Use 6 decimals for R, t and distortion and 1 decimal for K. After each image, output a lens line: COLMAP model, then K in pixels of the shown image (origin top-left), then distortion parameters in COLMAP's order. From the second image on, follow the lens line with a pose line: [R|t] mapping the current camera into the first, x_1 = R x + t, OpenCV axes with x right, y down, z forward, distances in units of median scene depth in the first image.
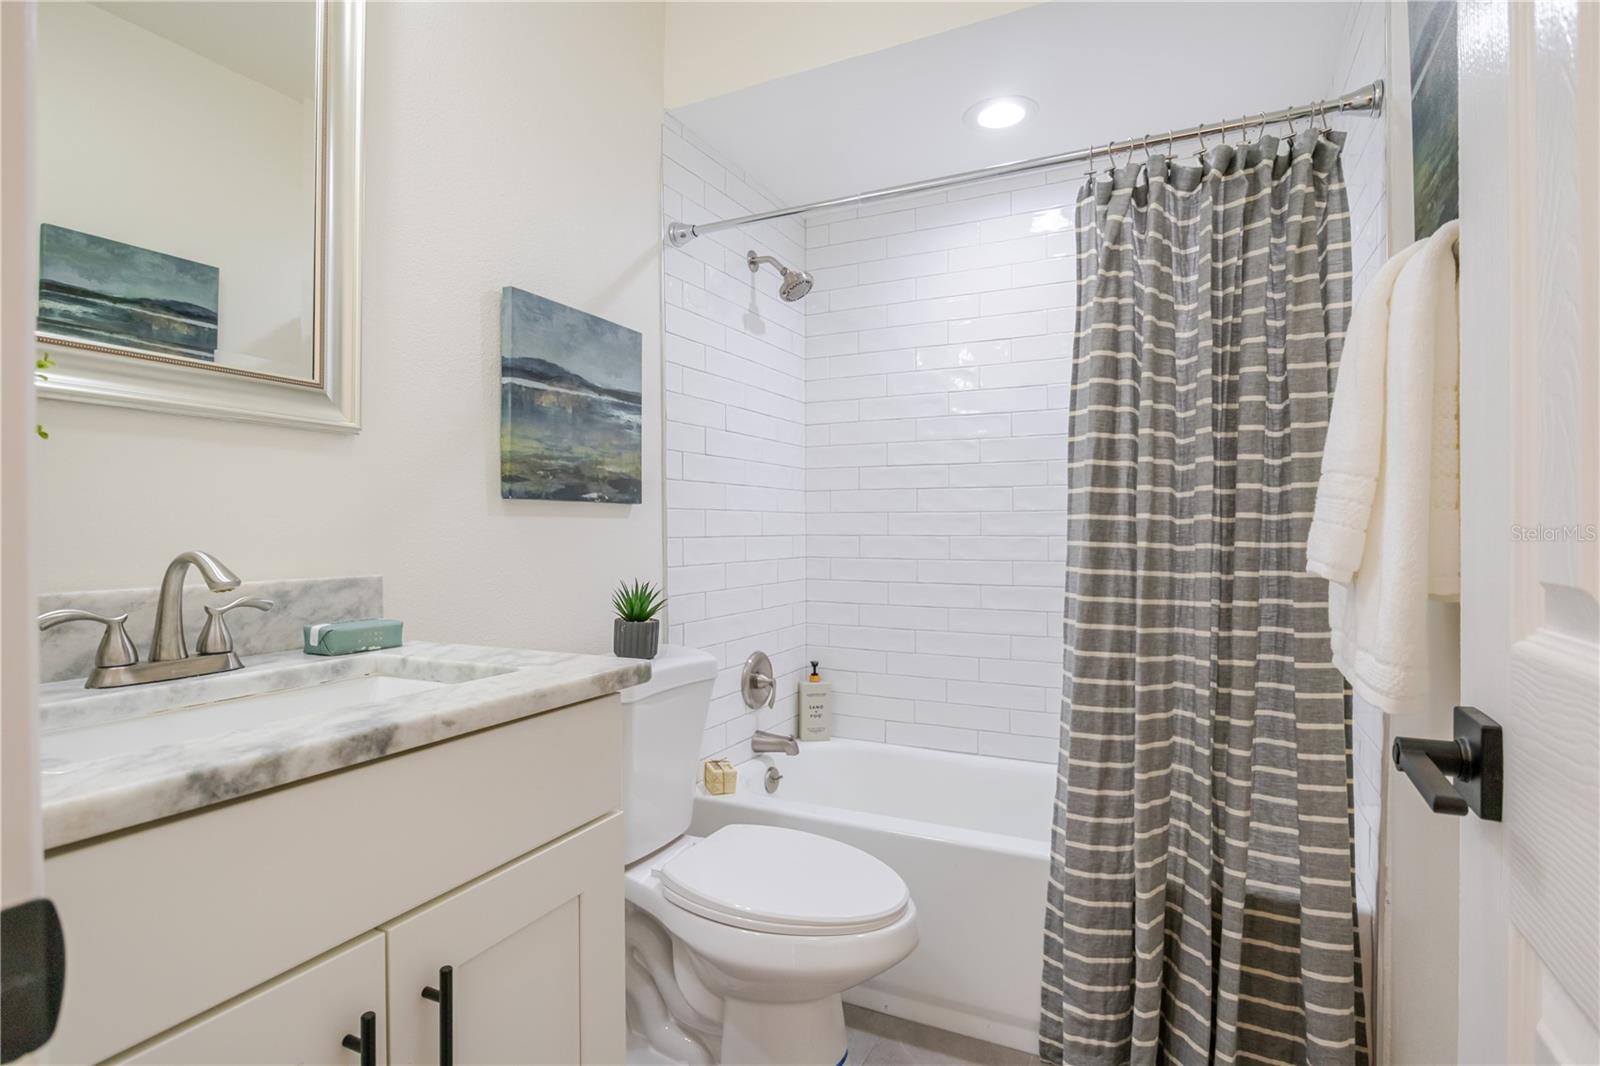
lens RADIAL K [[812.0, 0, 810.6], [0, 812.0, 535.1], [0, 0, 1]] dist [0.000629, 0.002874]
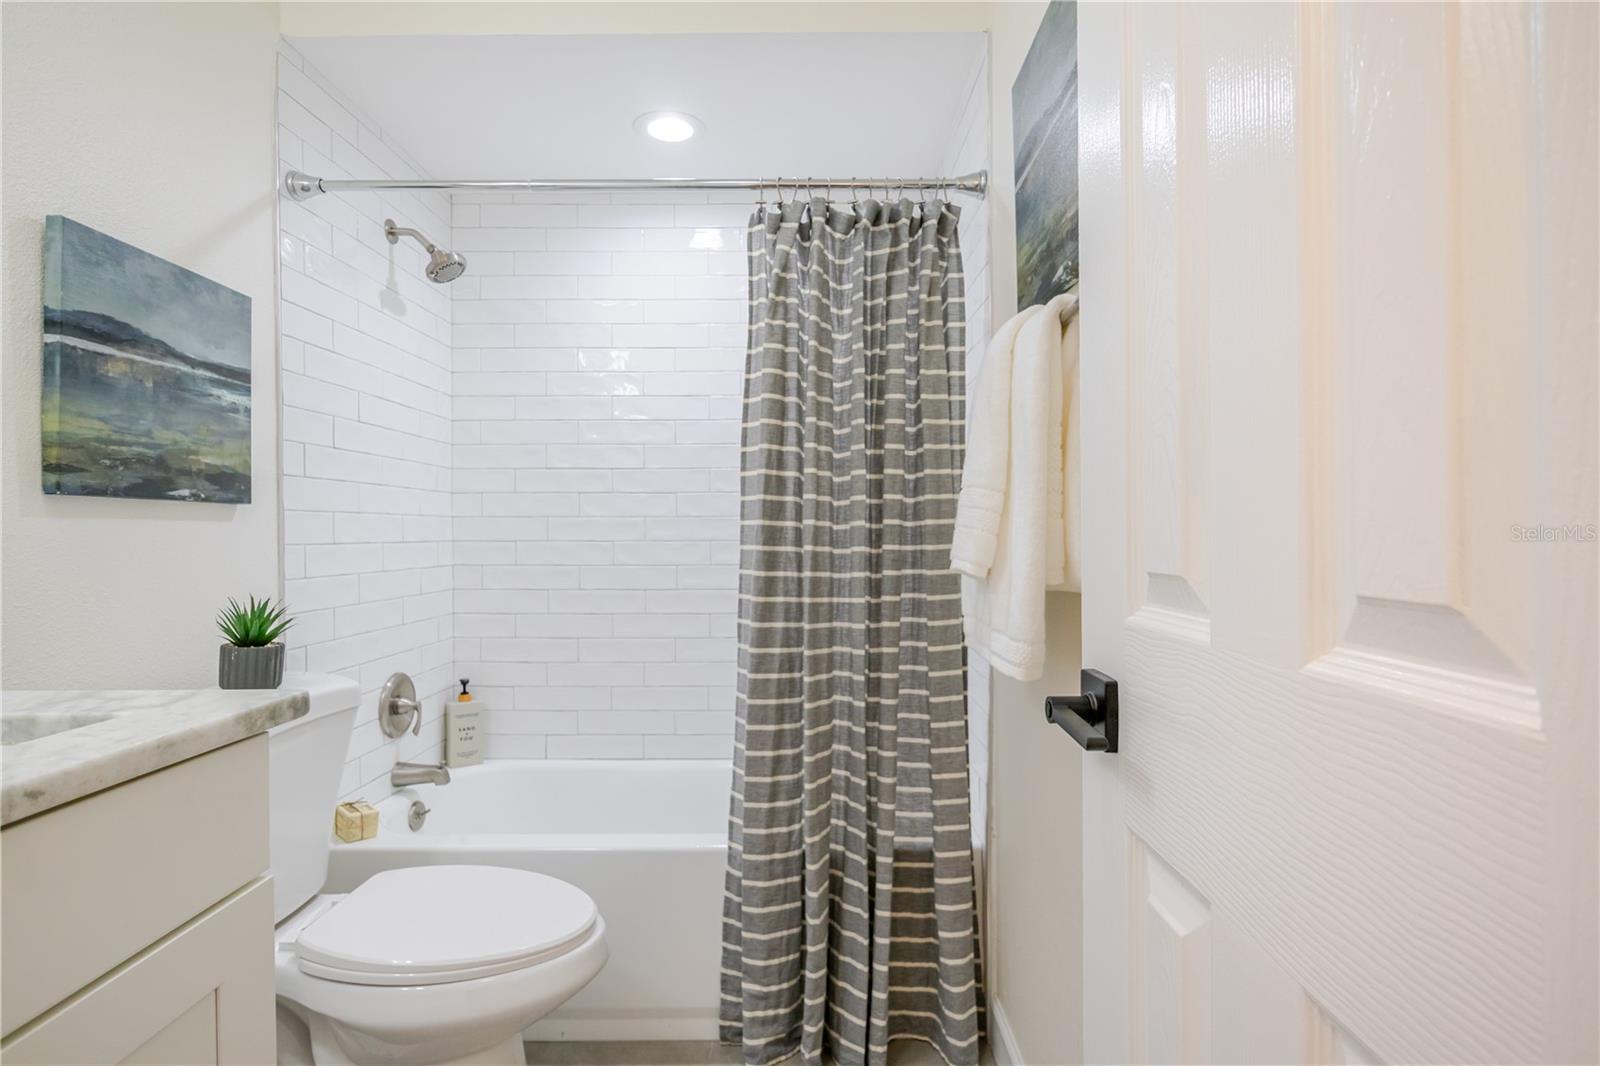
lens RADIAL K [[812.0, 0, 813.0], [0, 812.0, 535.5], [0, 0, 1]] dist [0.000629, 0.002874]
pose [[0.899332, -0.001581, 0.437263, -0.064591], [0.004413, 0.999975, -0.005462, 0.000728], [-0.437244, 0.006841, 0.899317, 0.007533]]
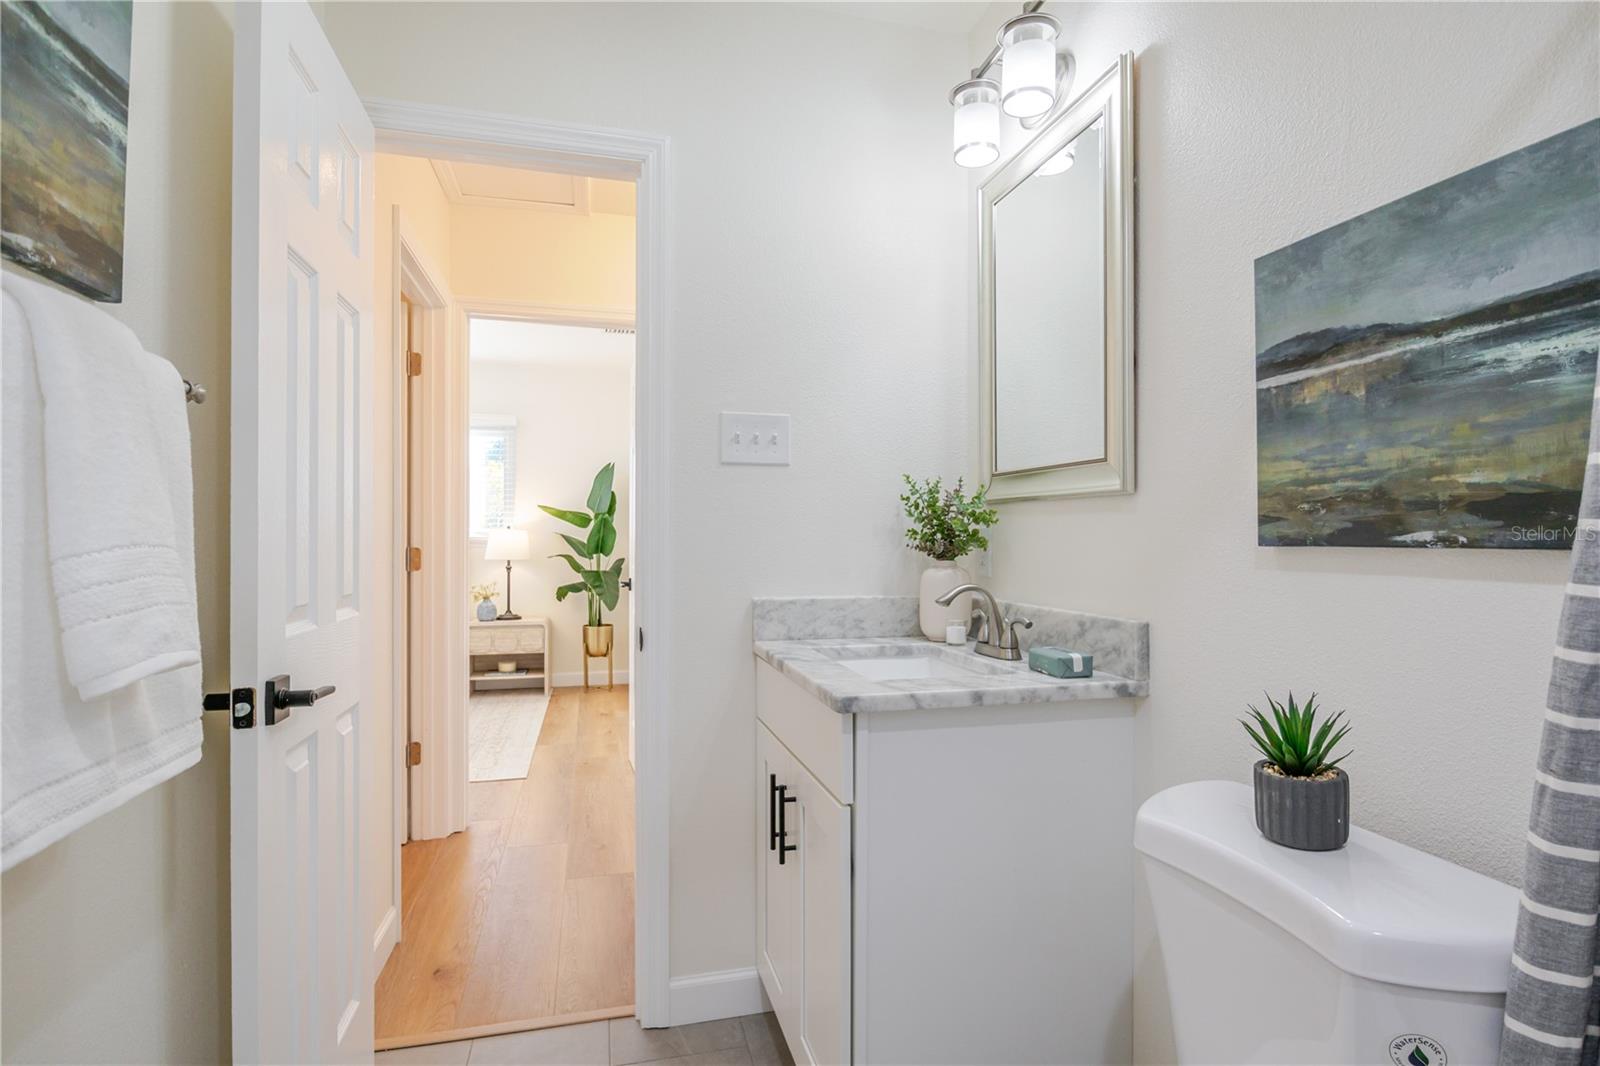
lens RADIAL K [[812.0, 0, 798.8], [0, 812.0, 537.3], [0, 0, 1]] dist [0.000629, 0.002874]
pose [[-0.764880, 0.001646, -0.644171, 0.401750], [-0.002860, 0.999978, 0.005951, -0.053805], [0.644167, 0.006394, -0.764858, 1.228455]]
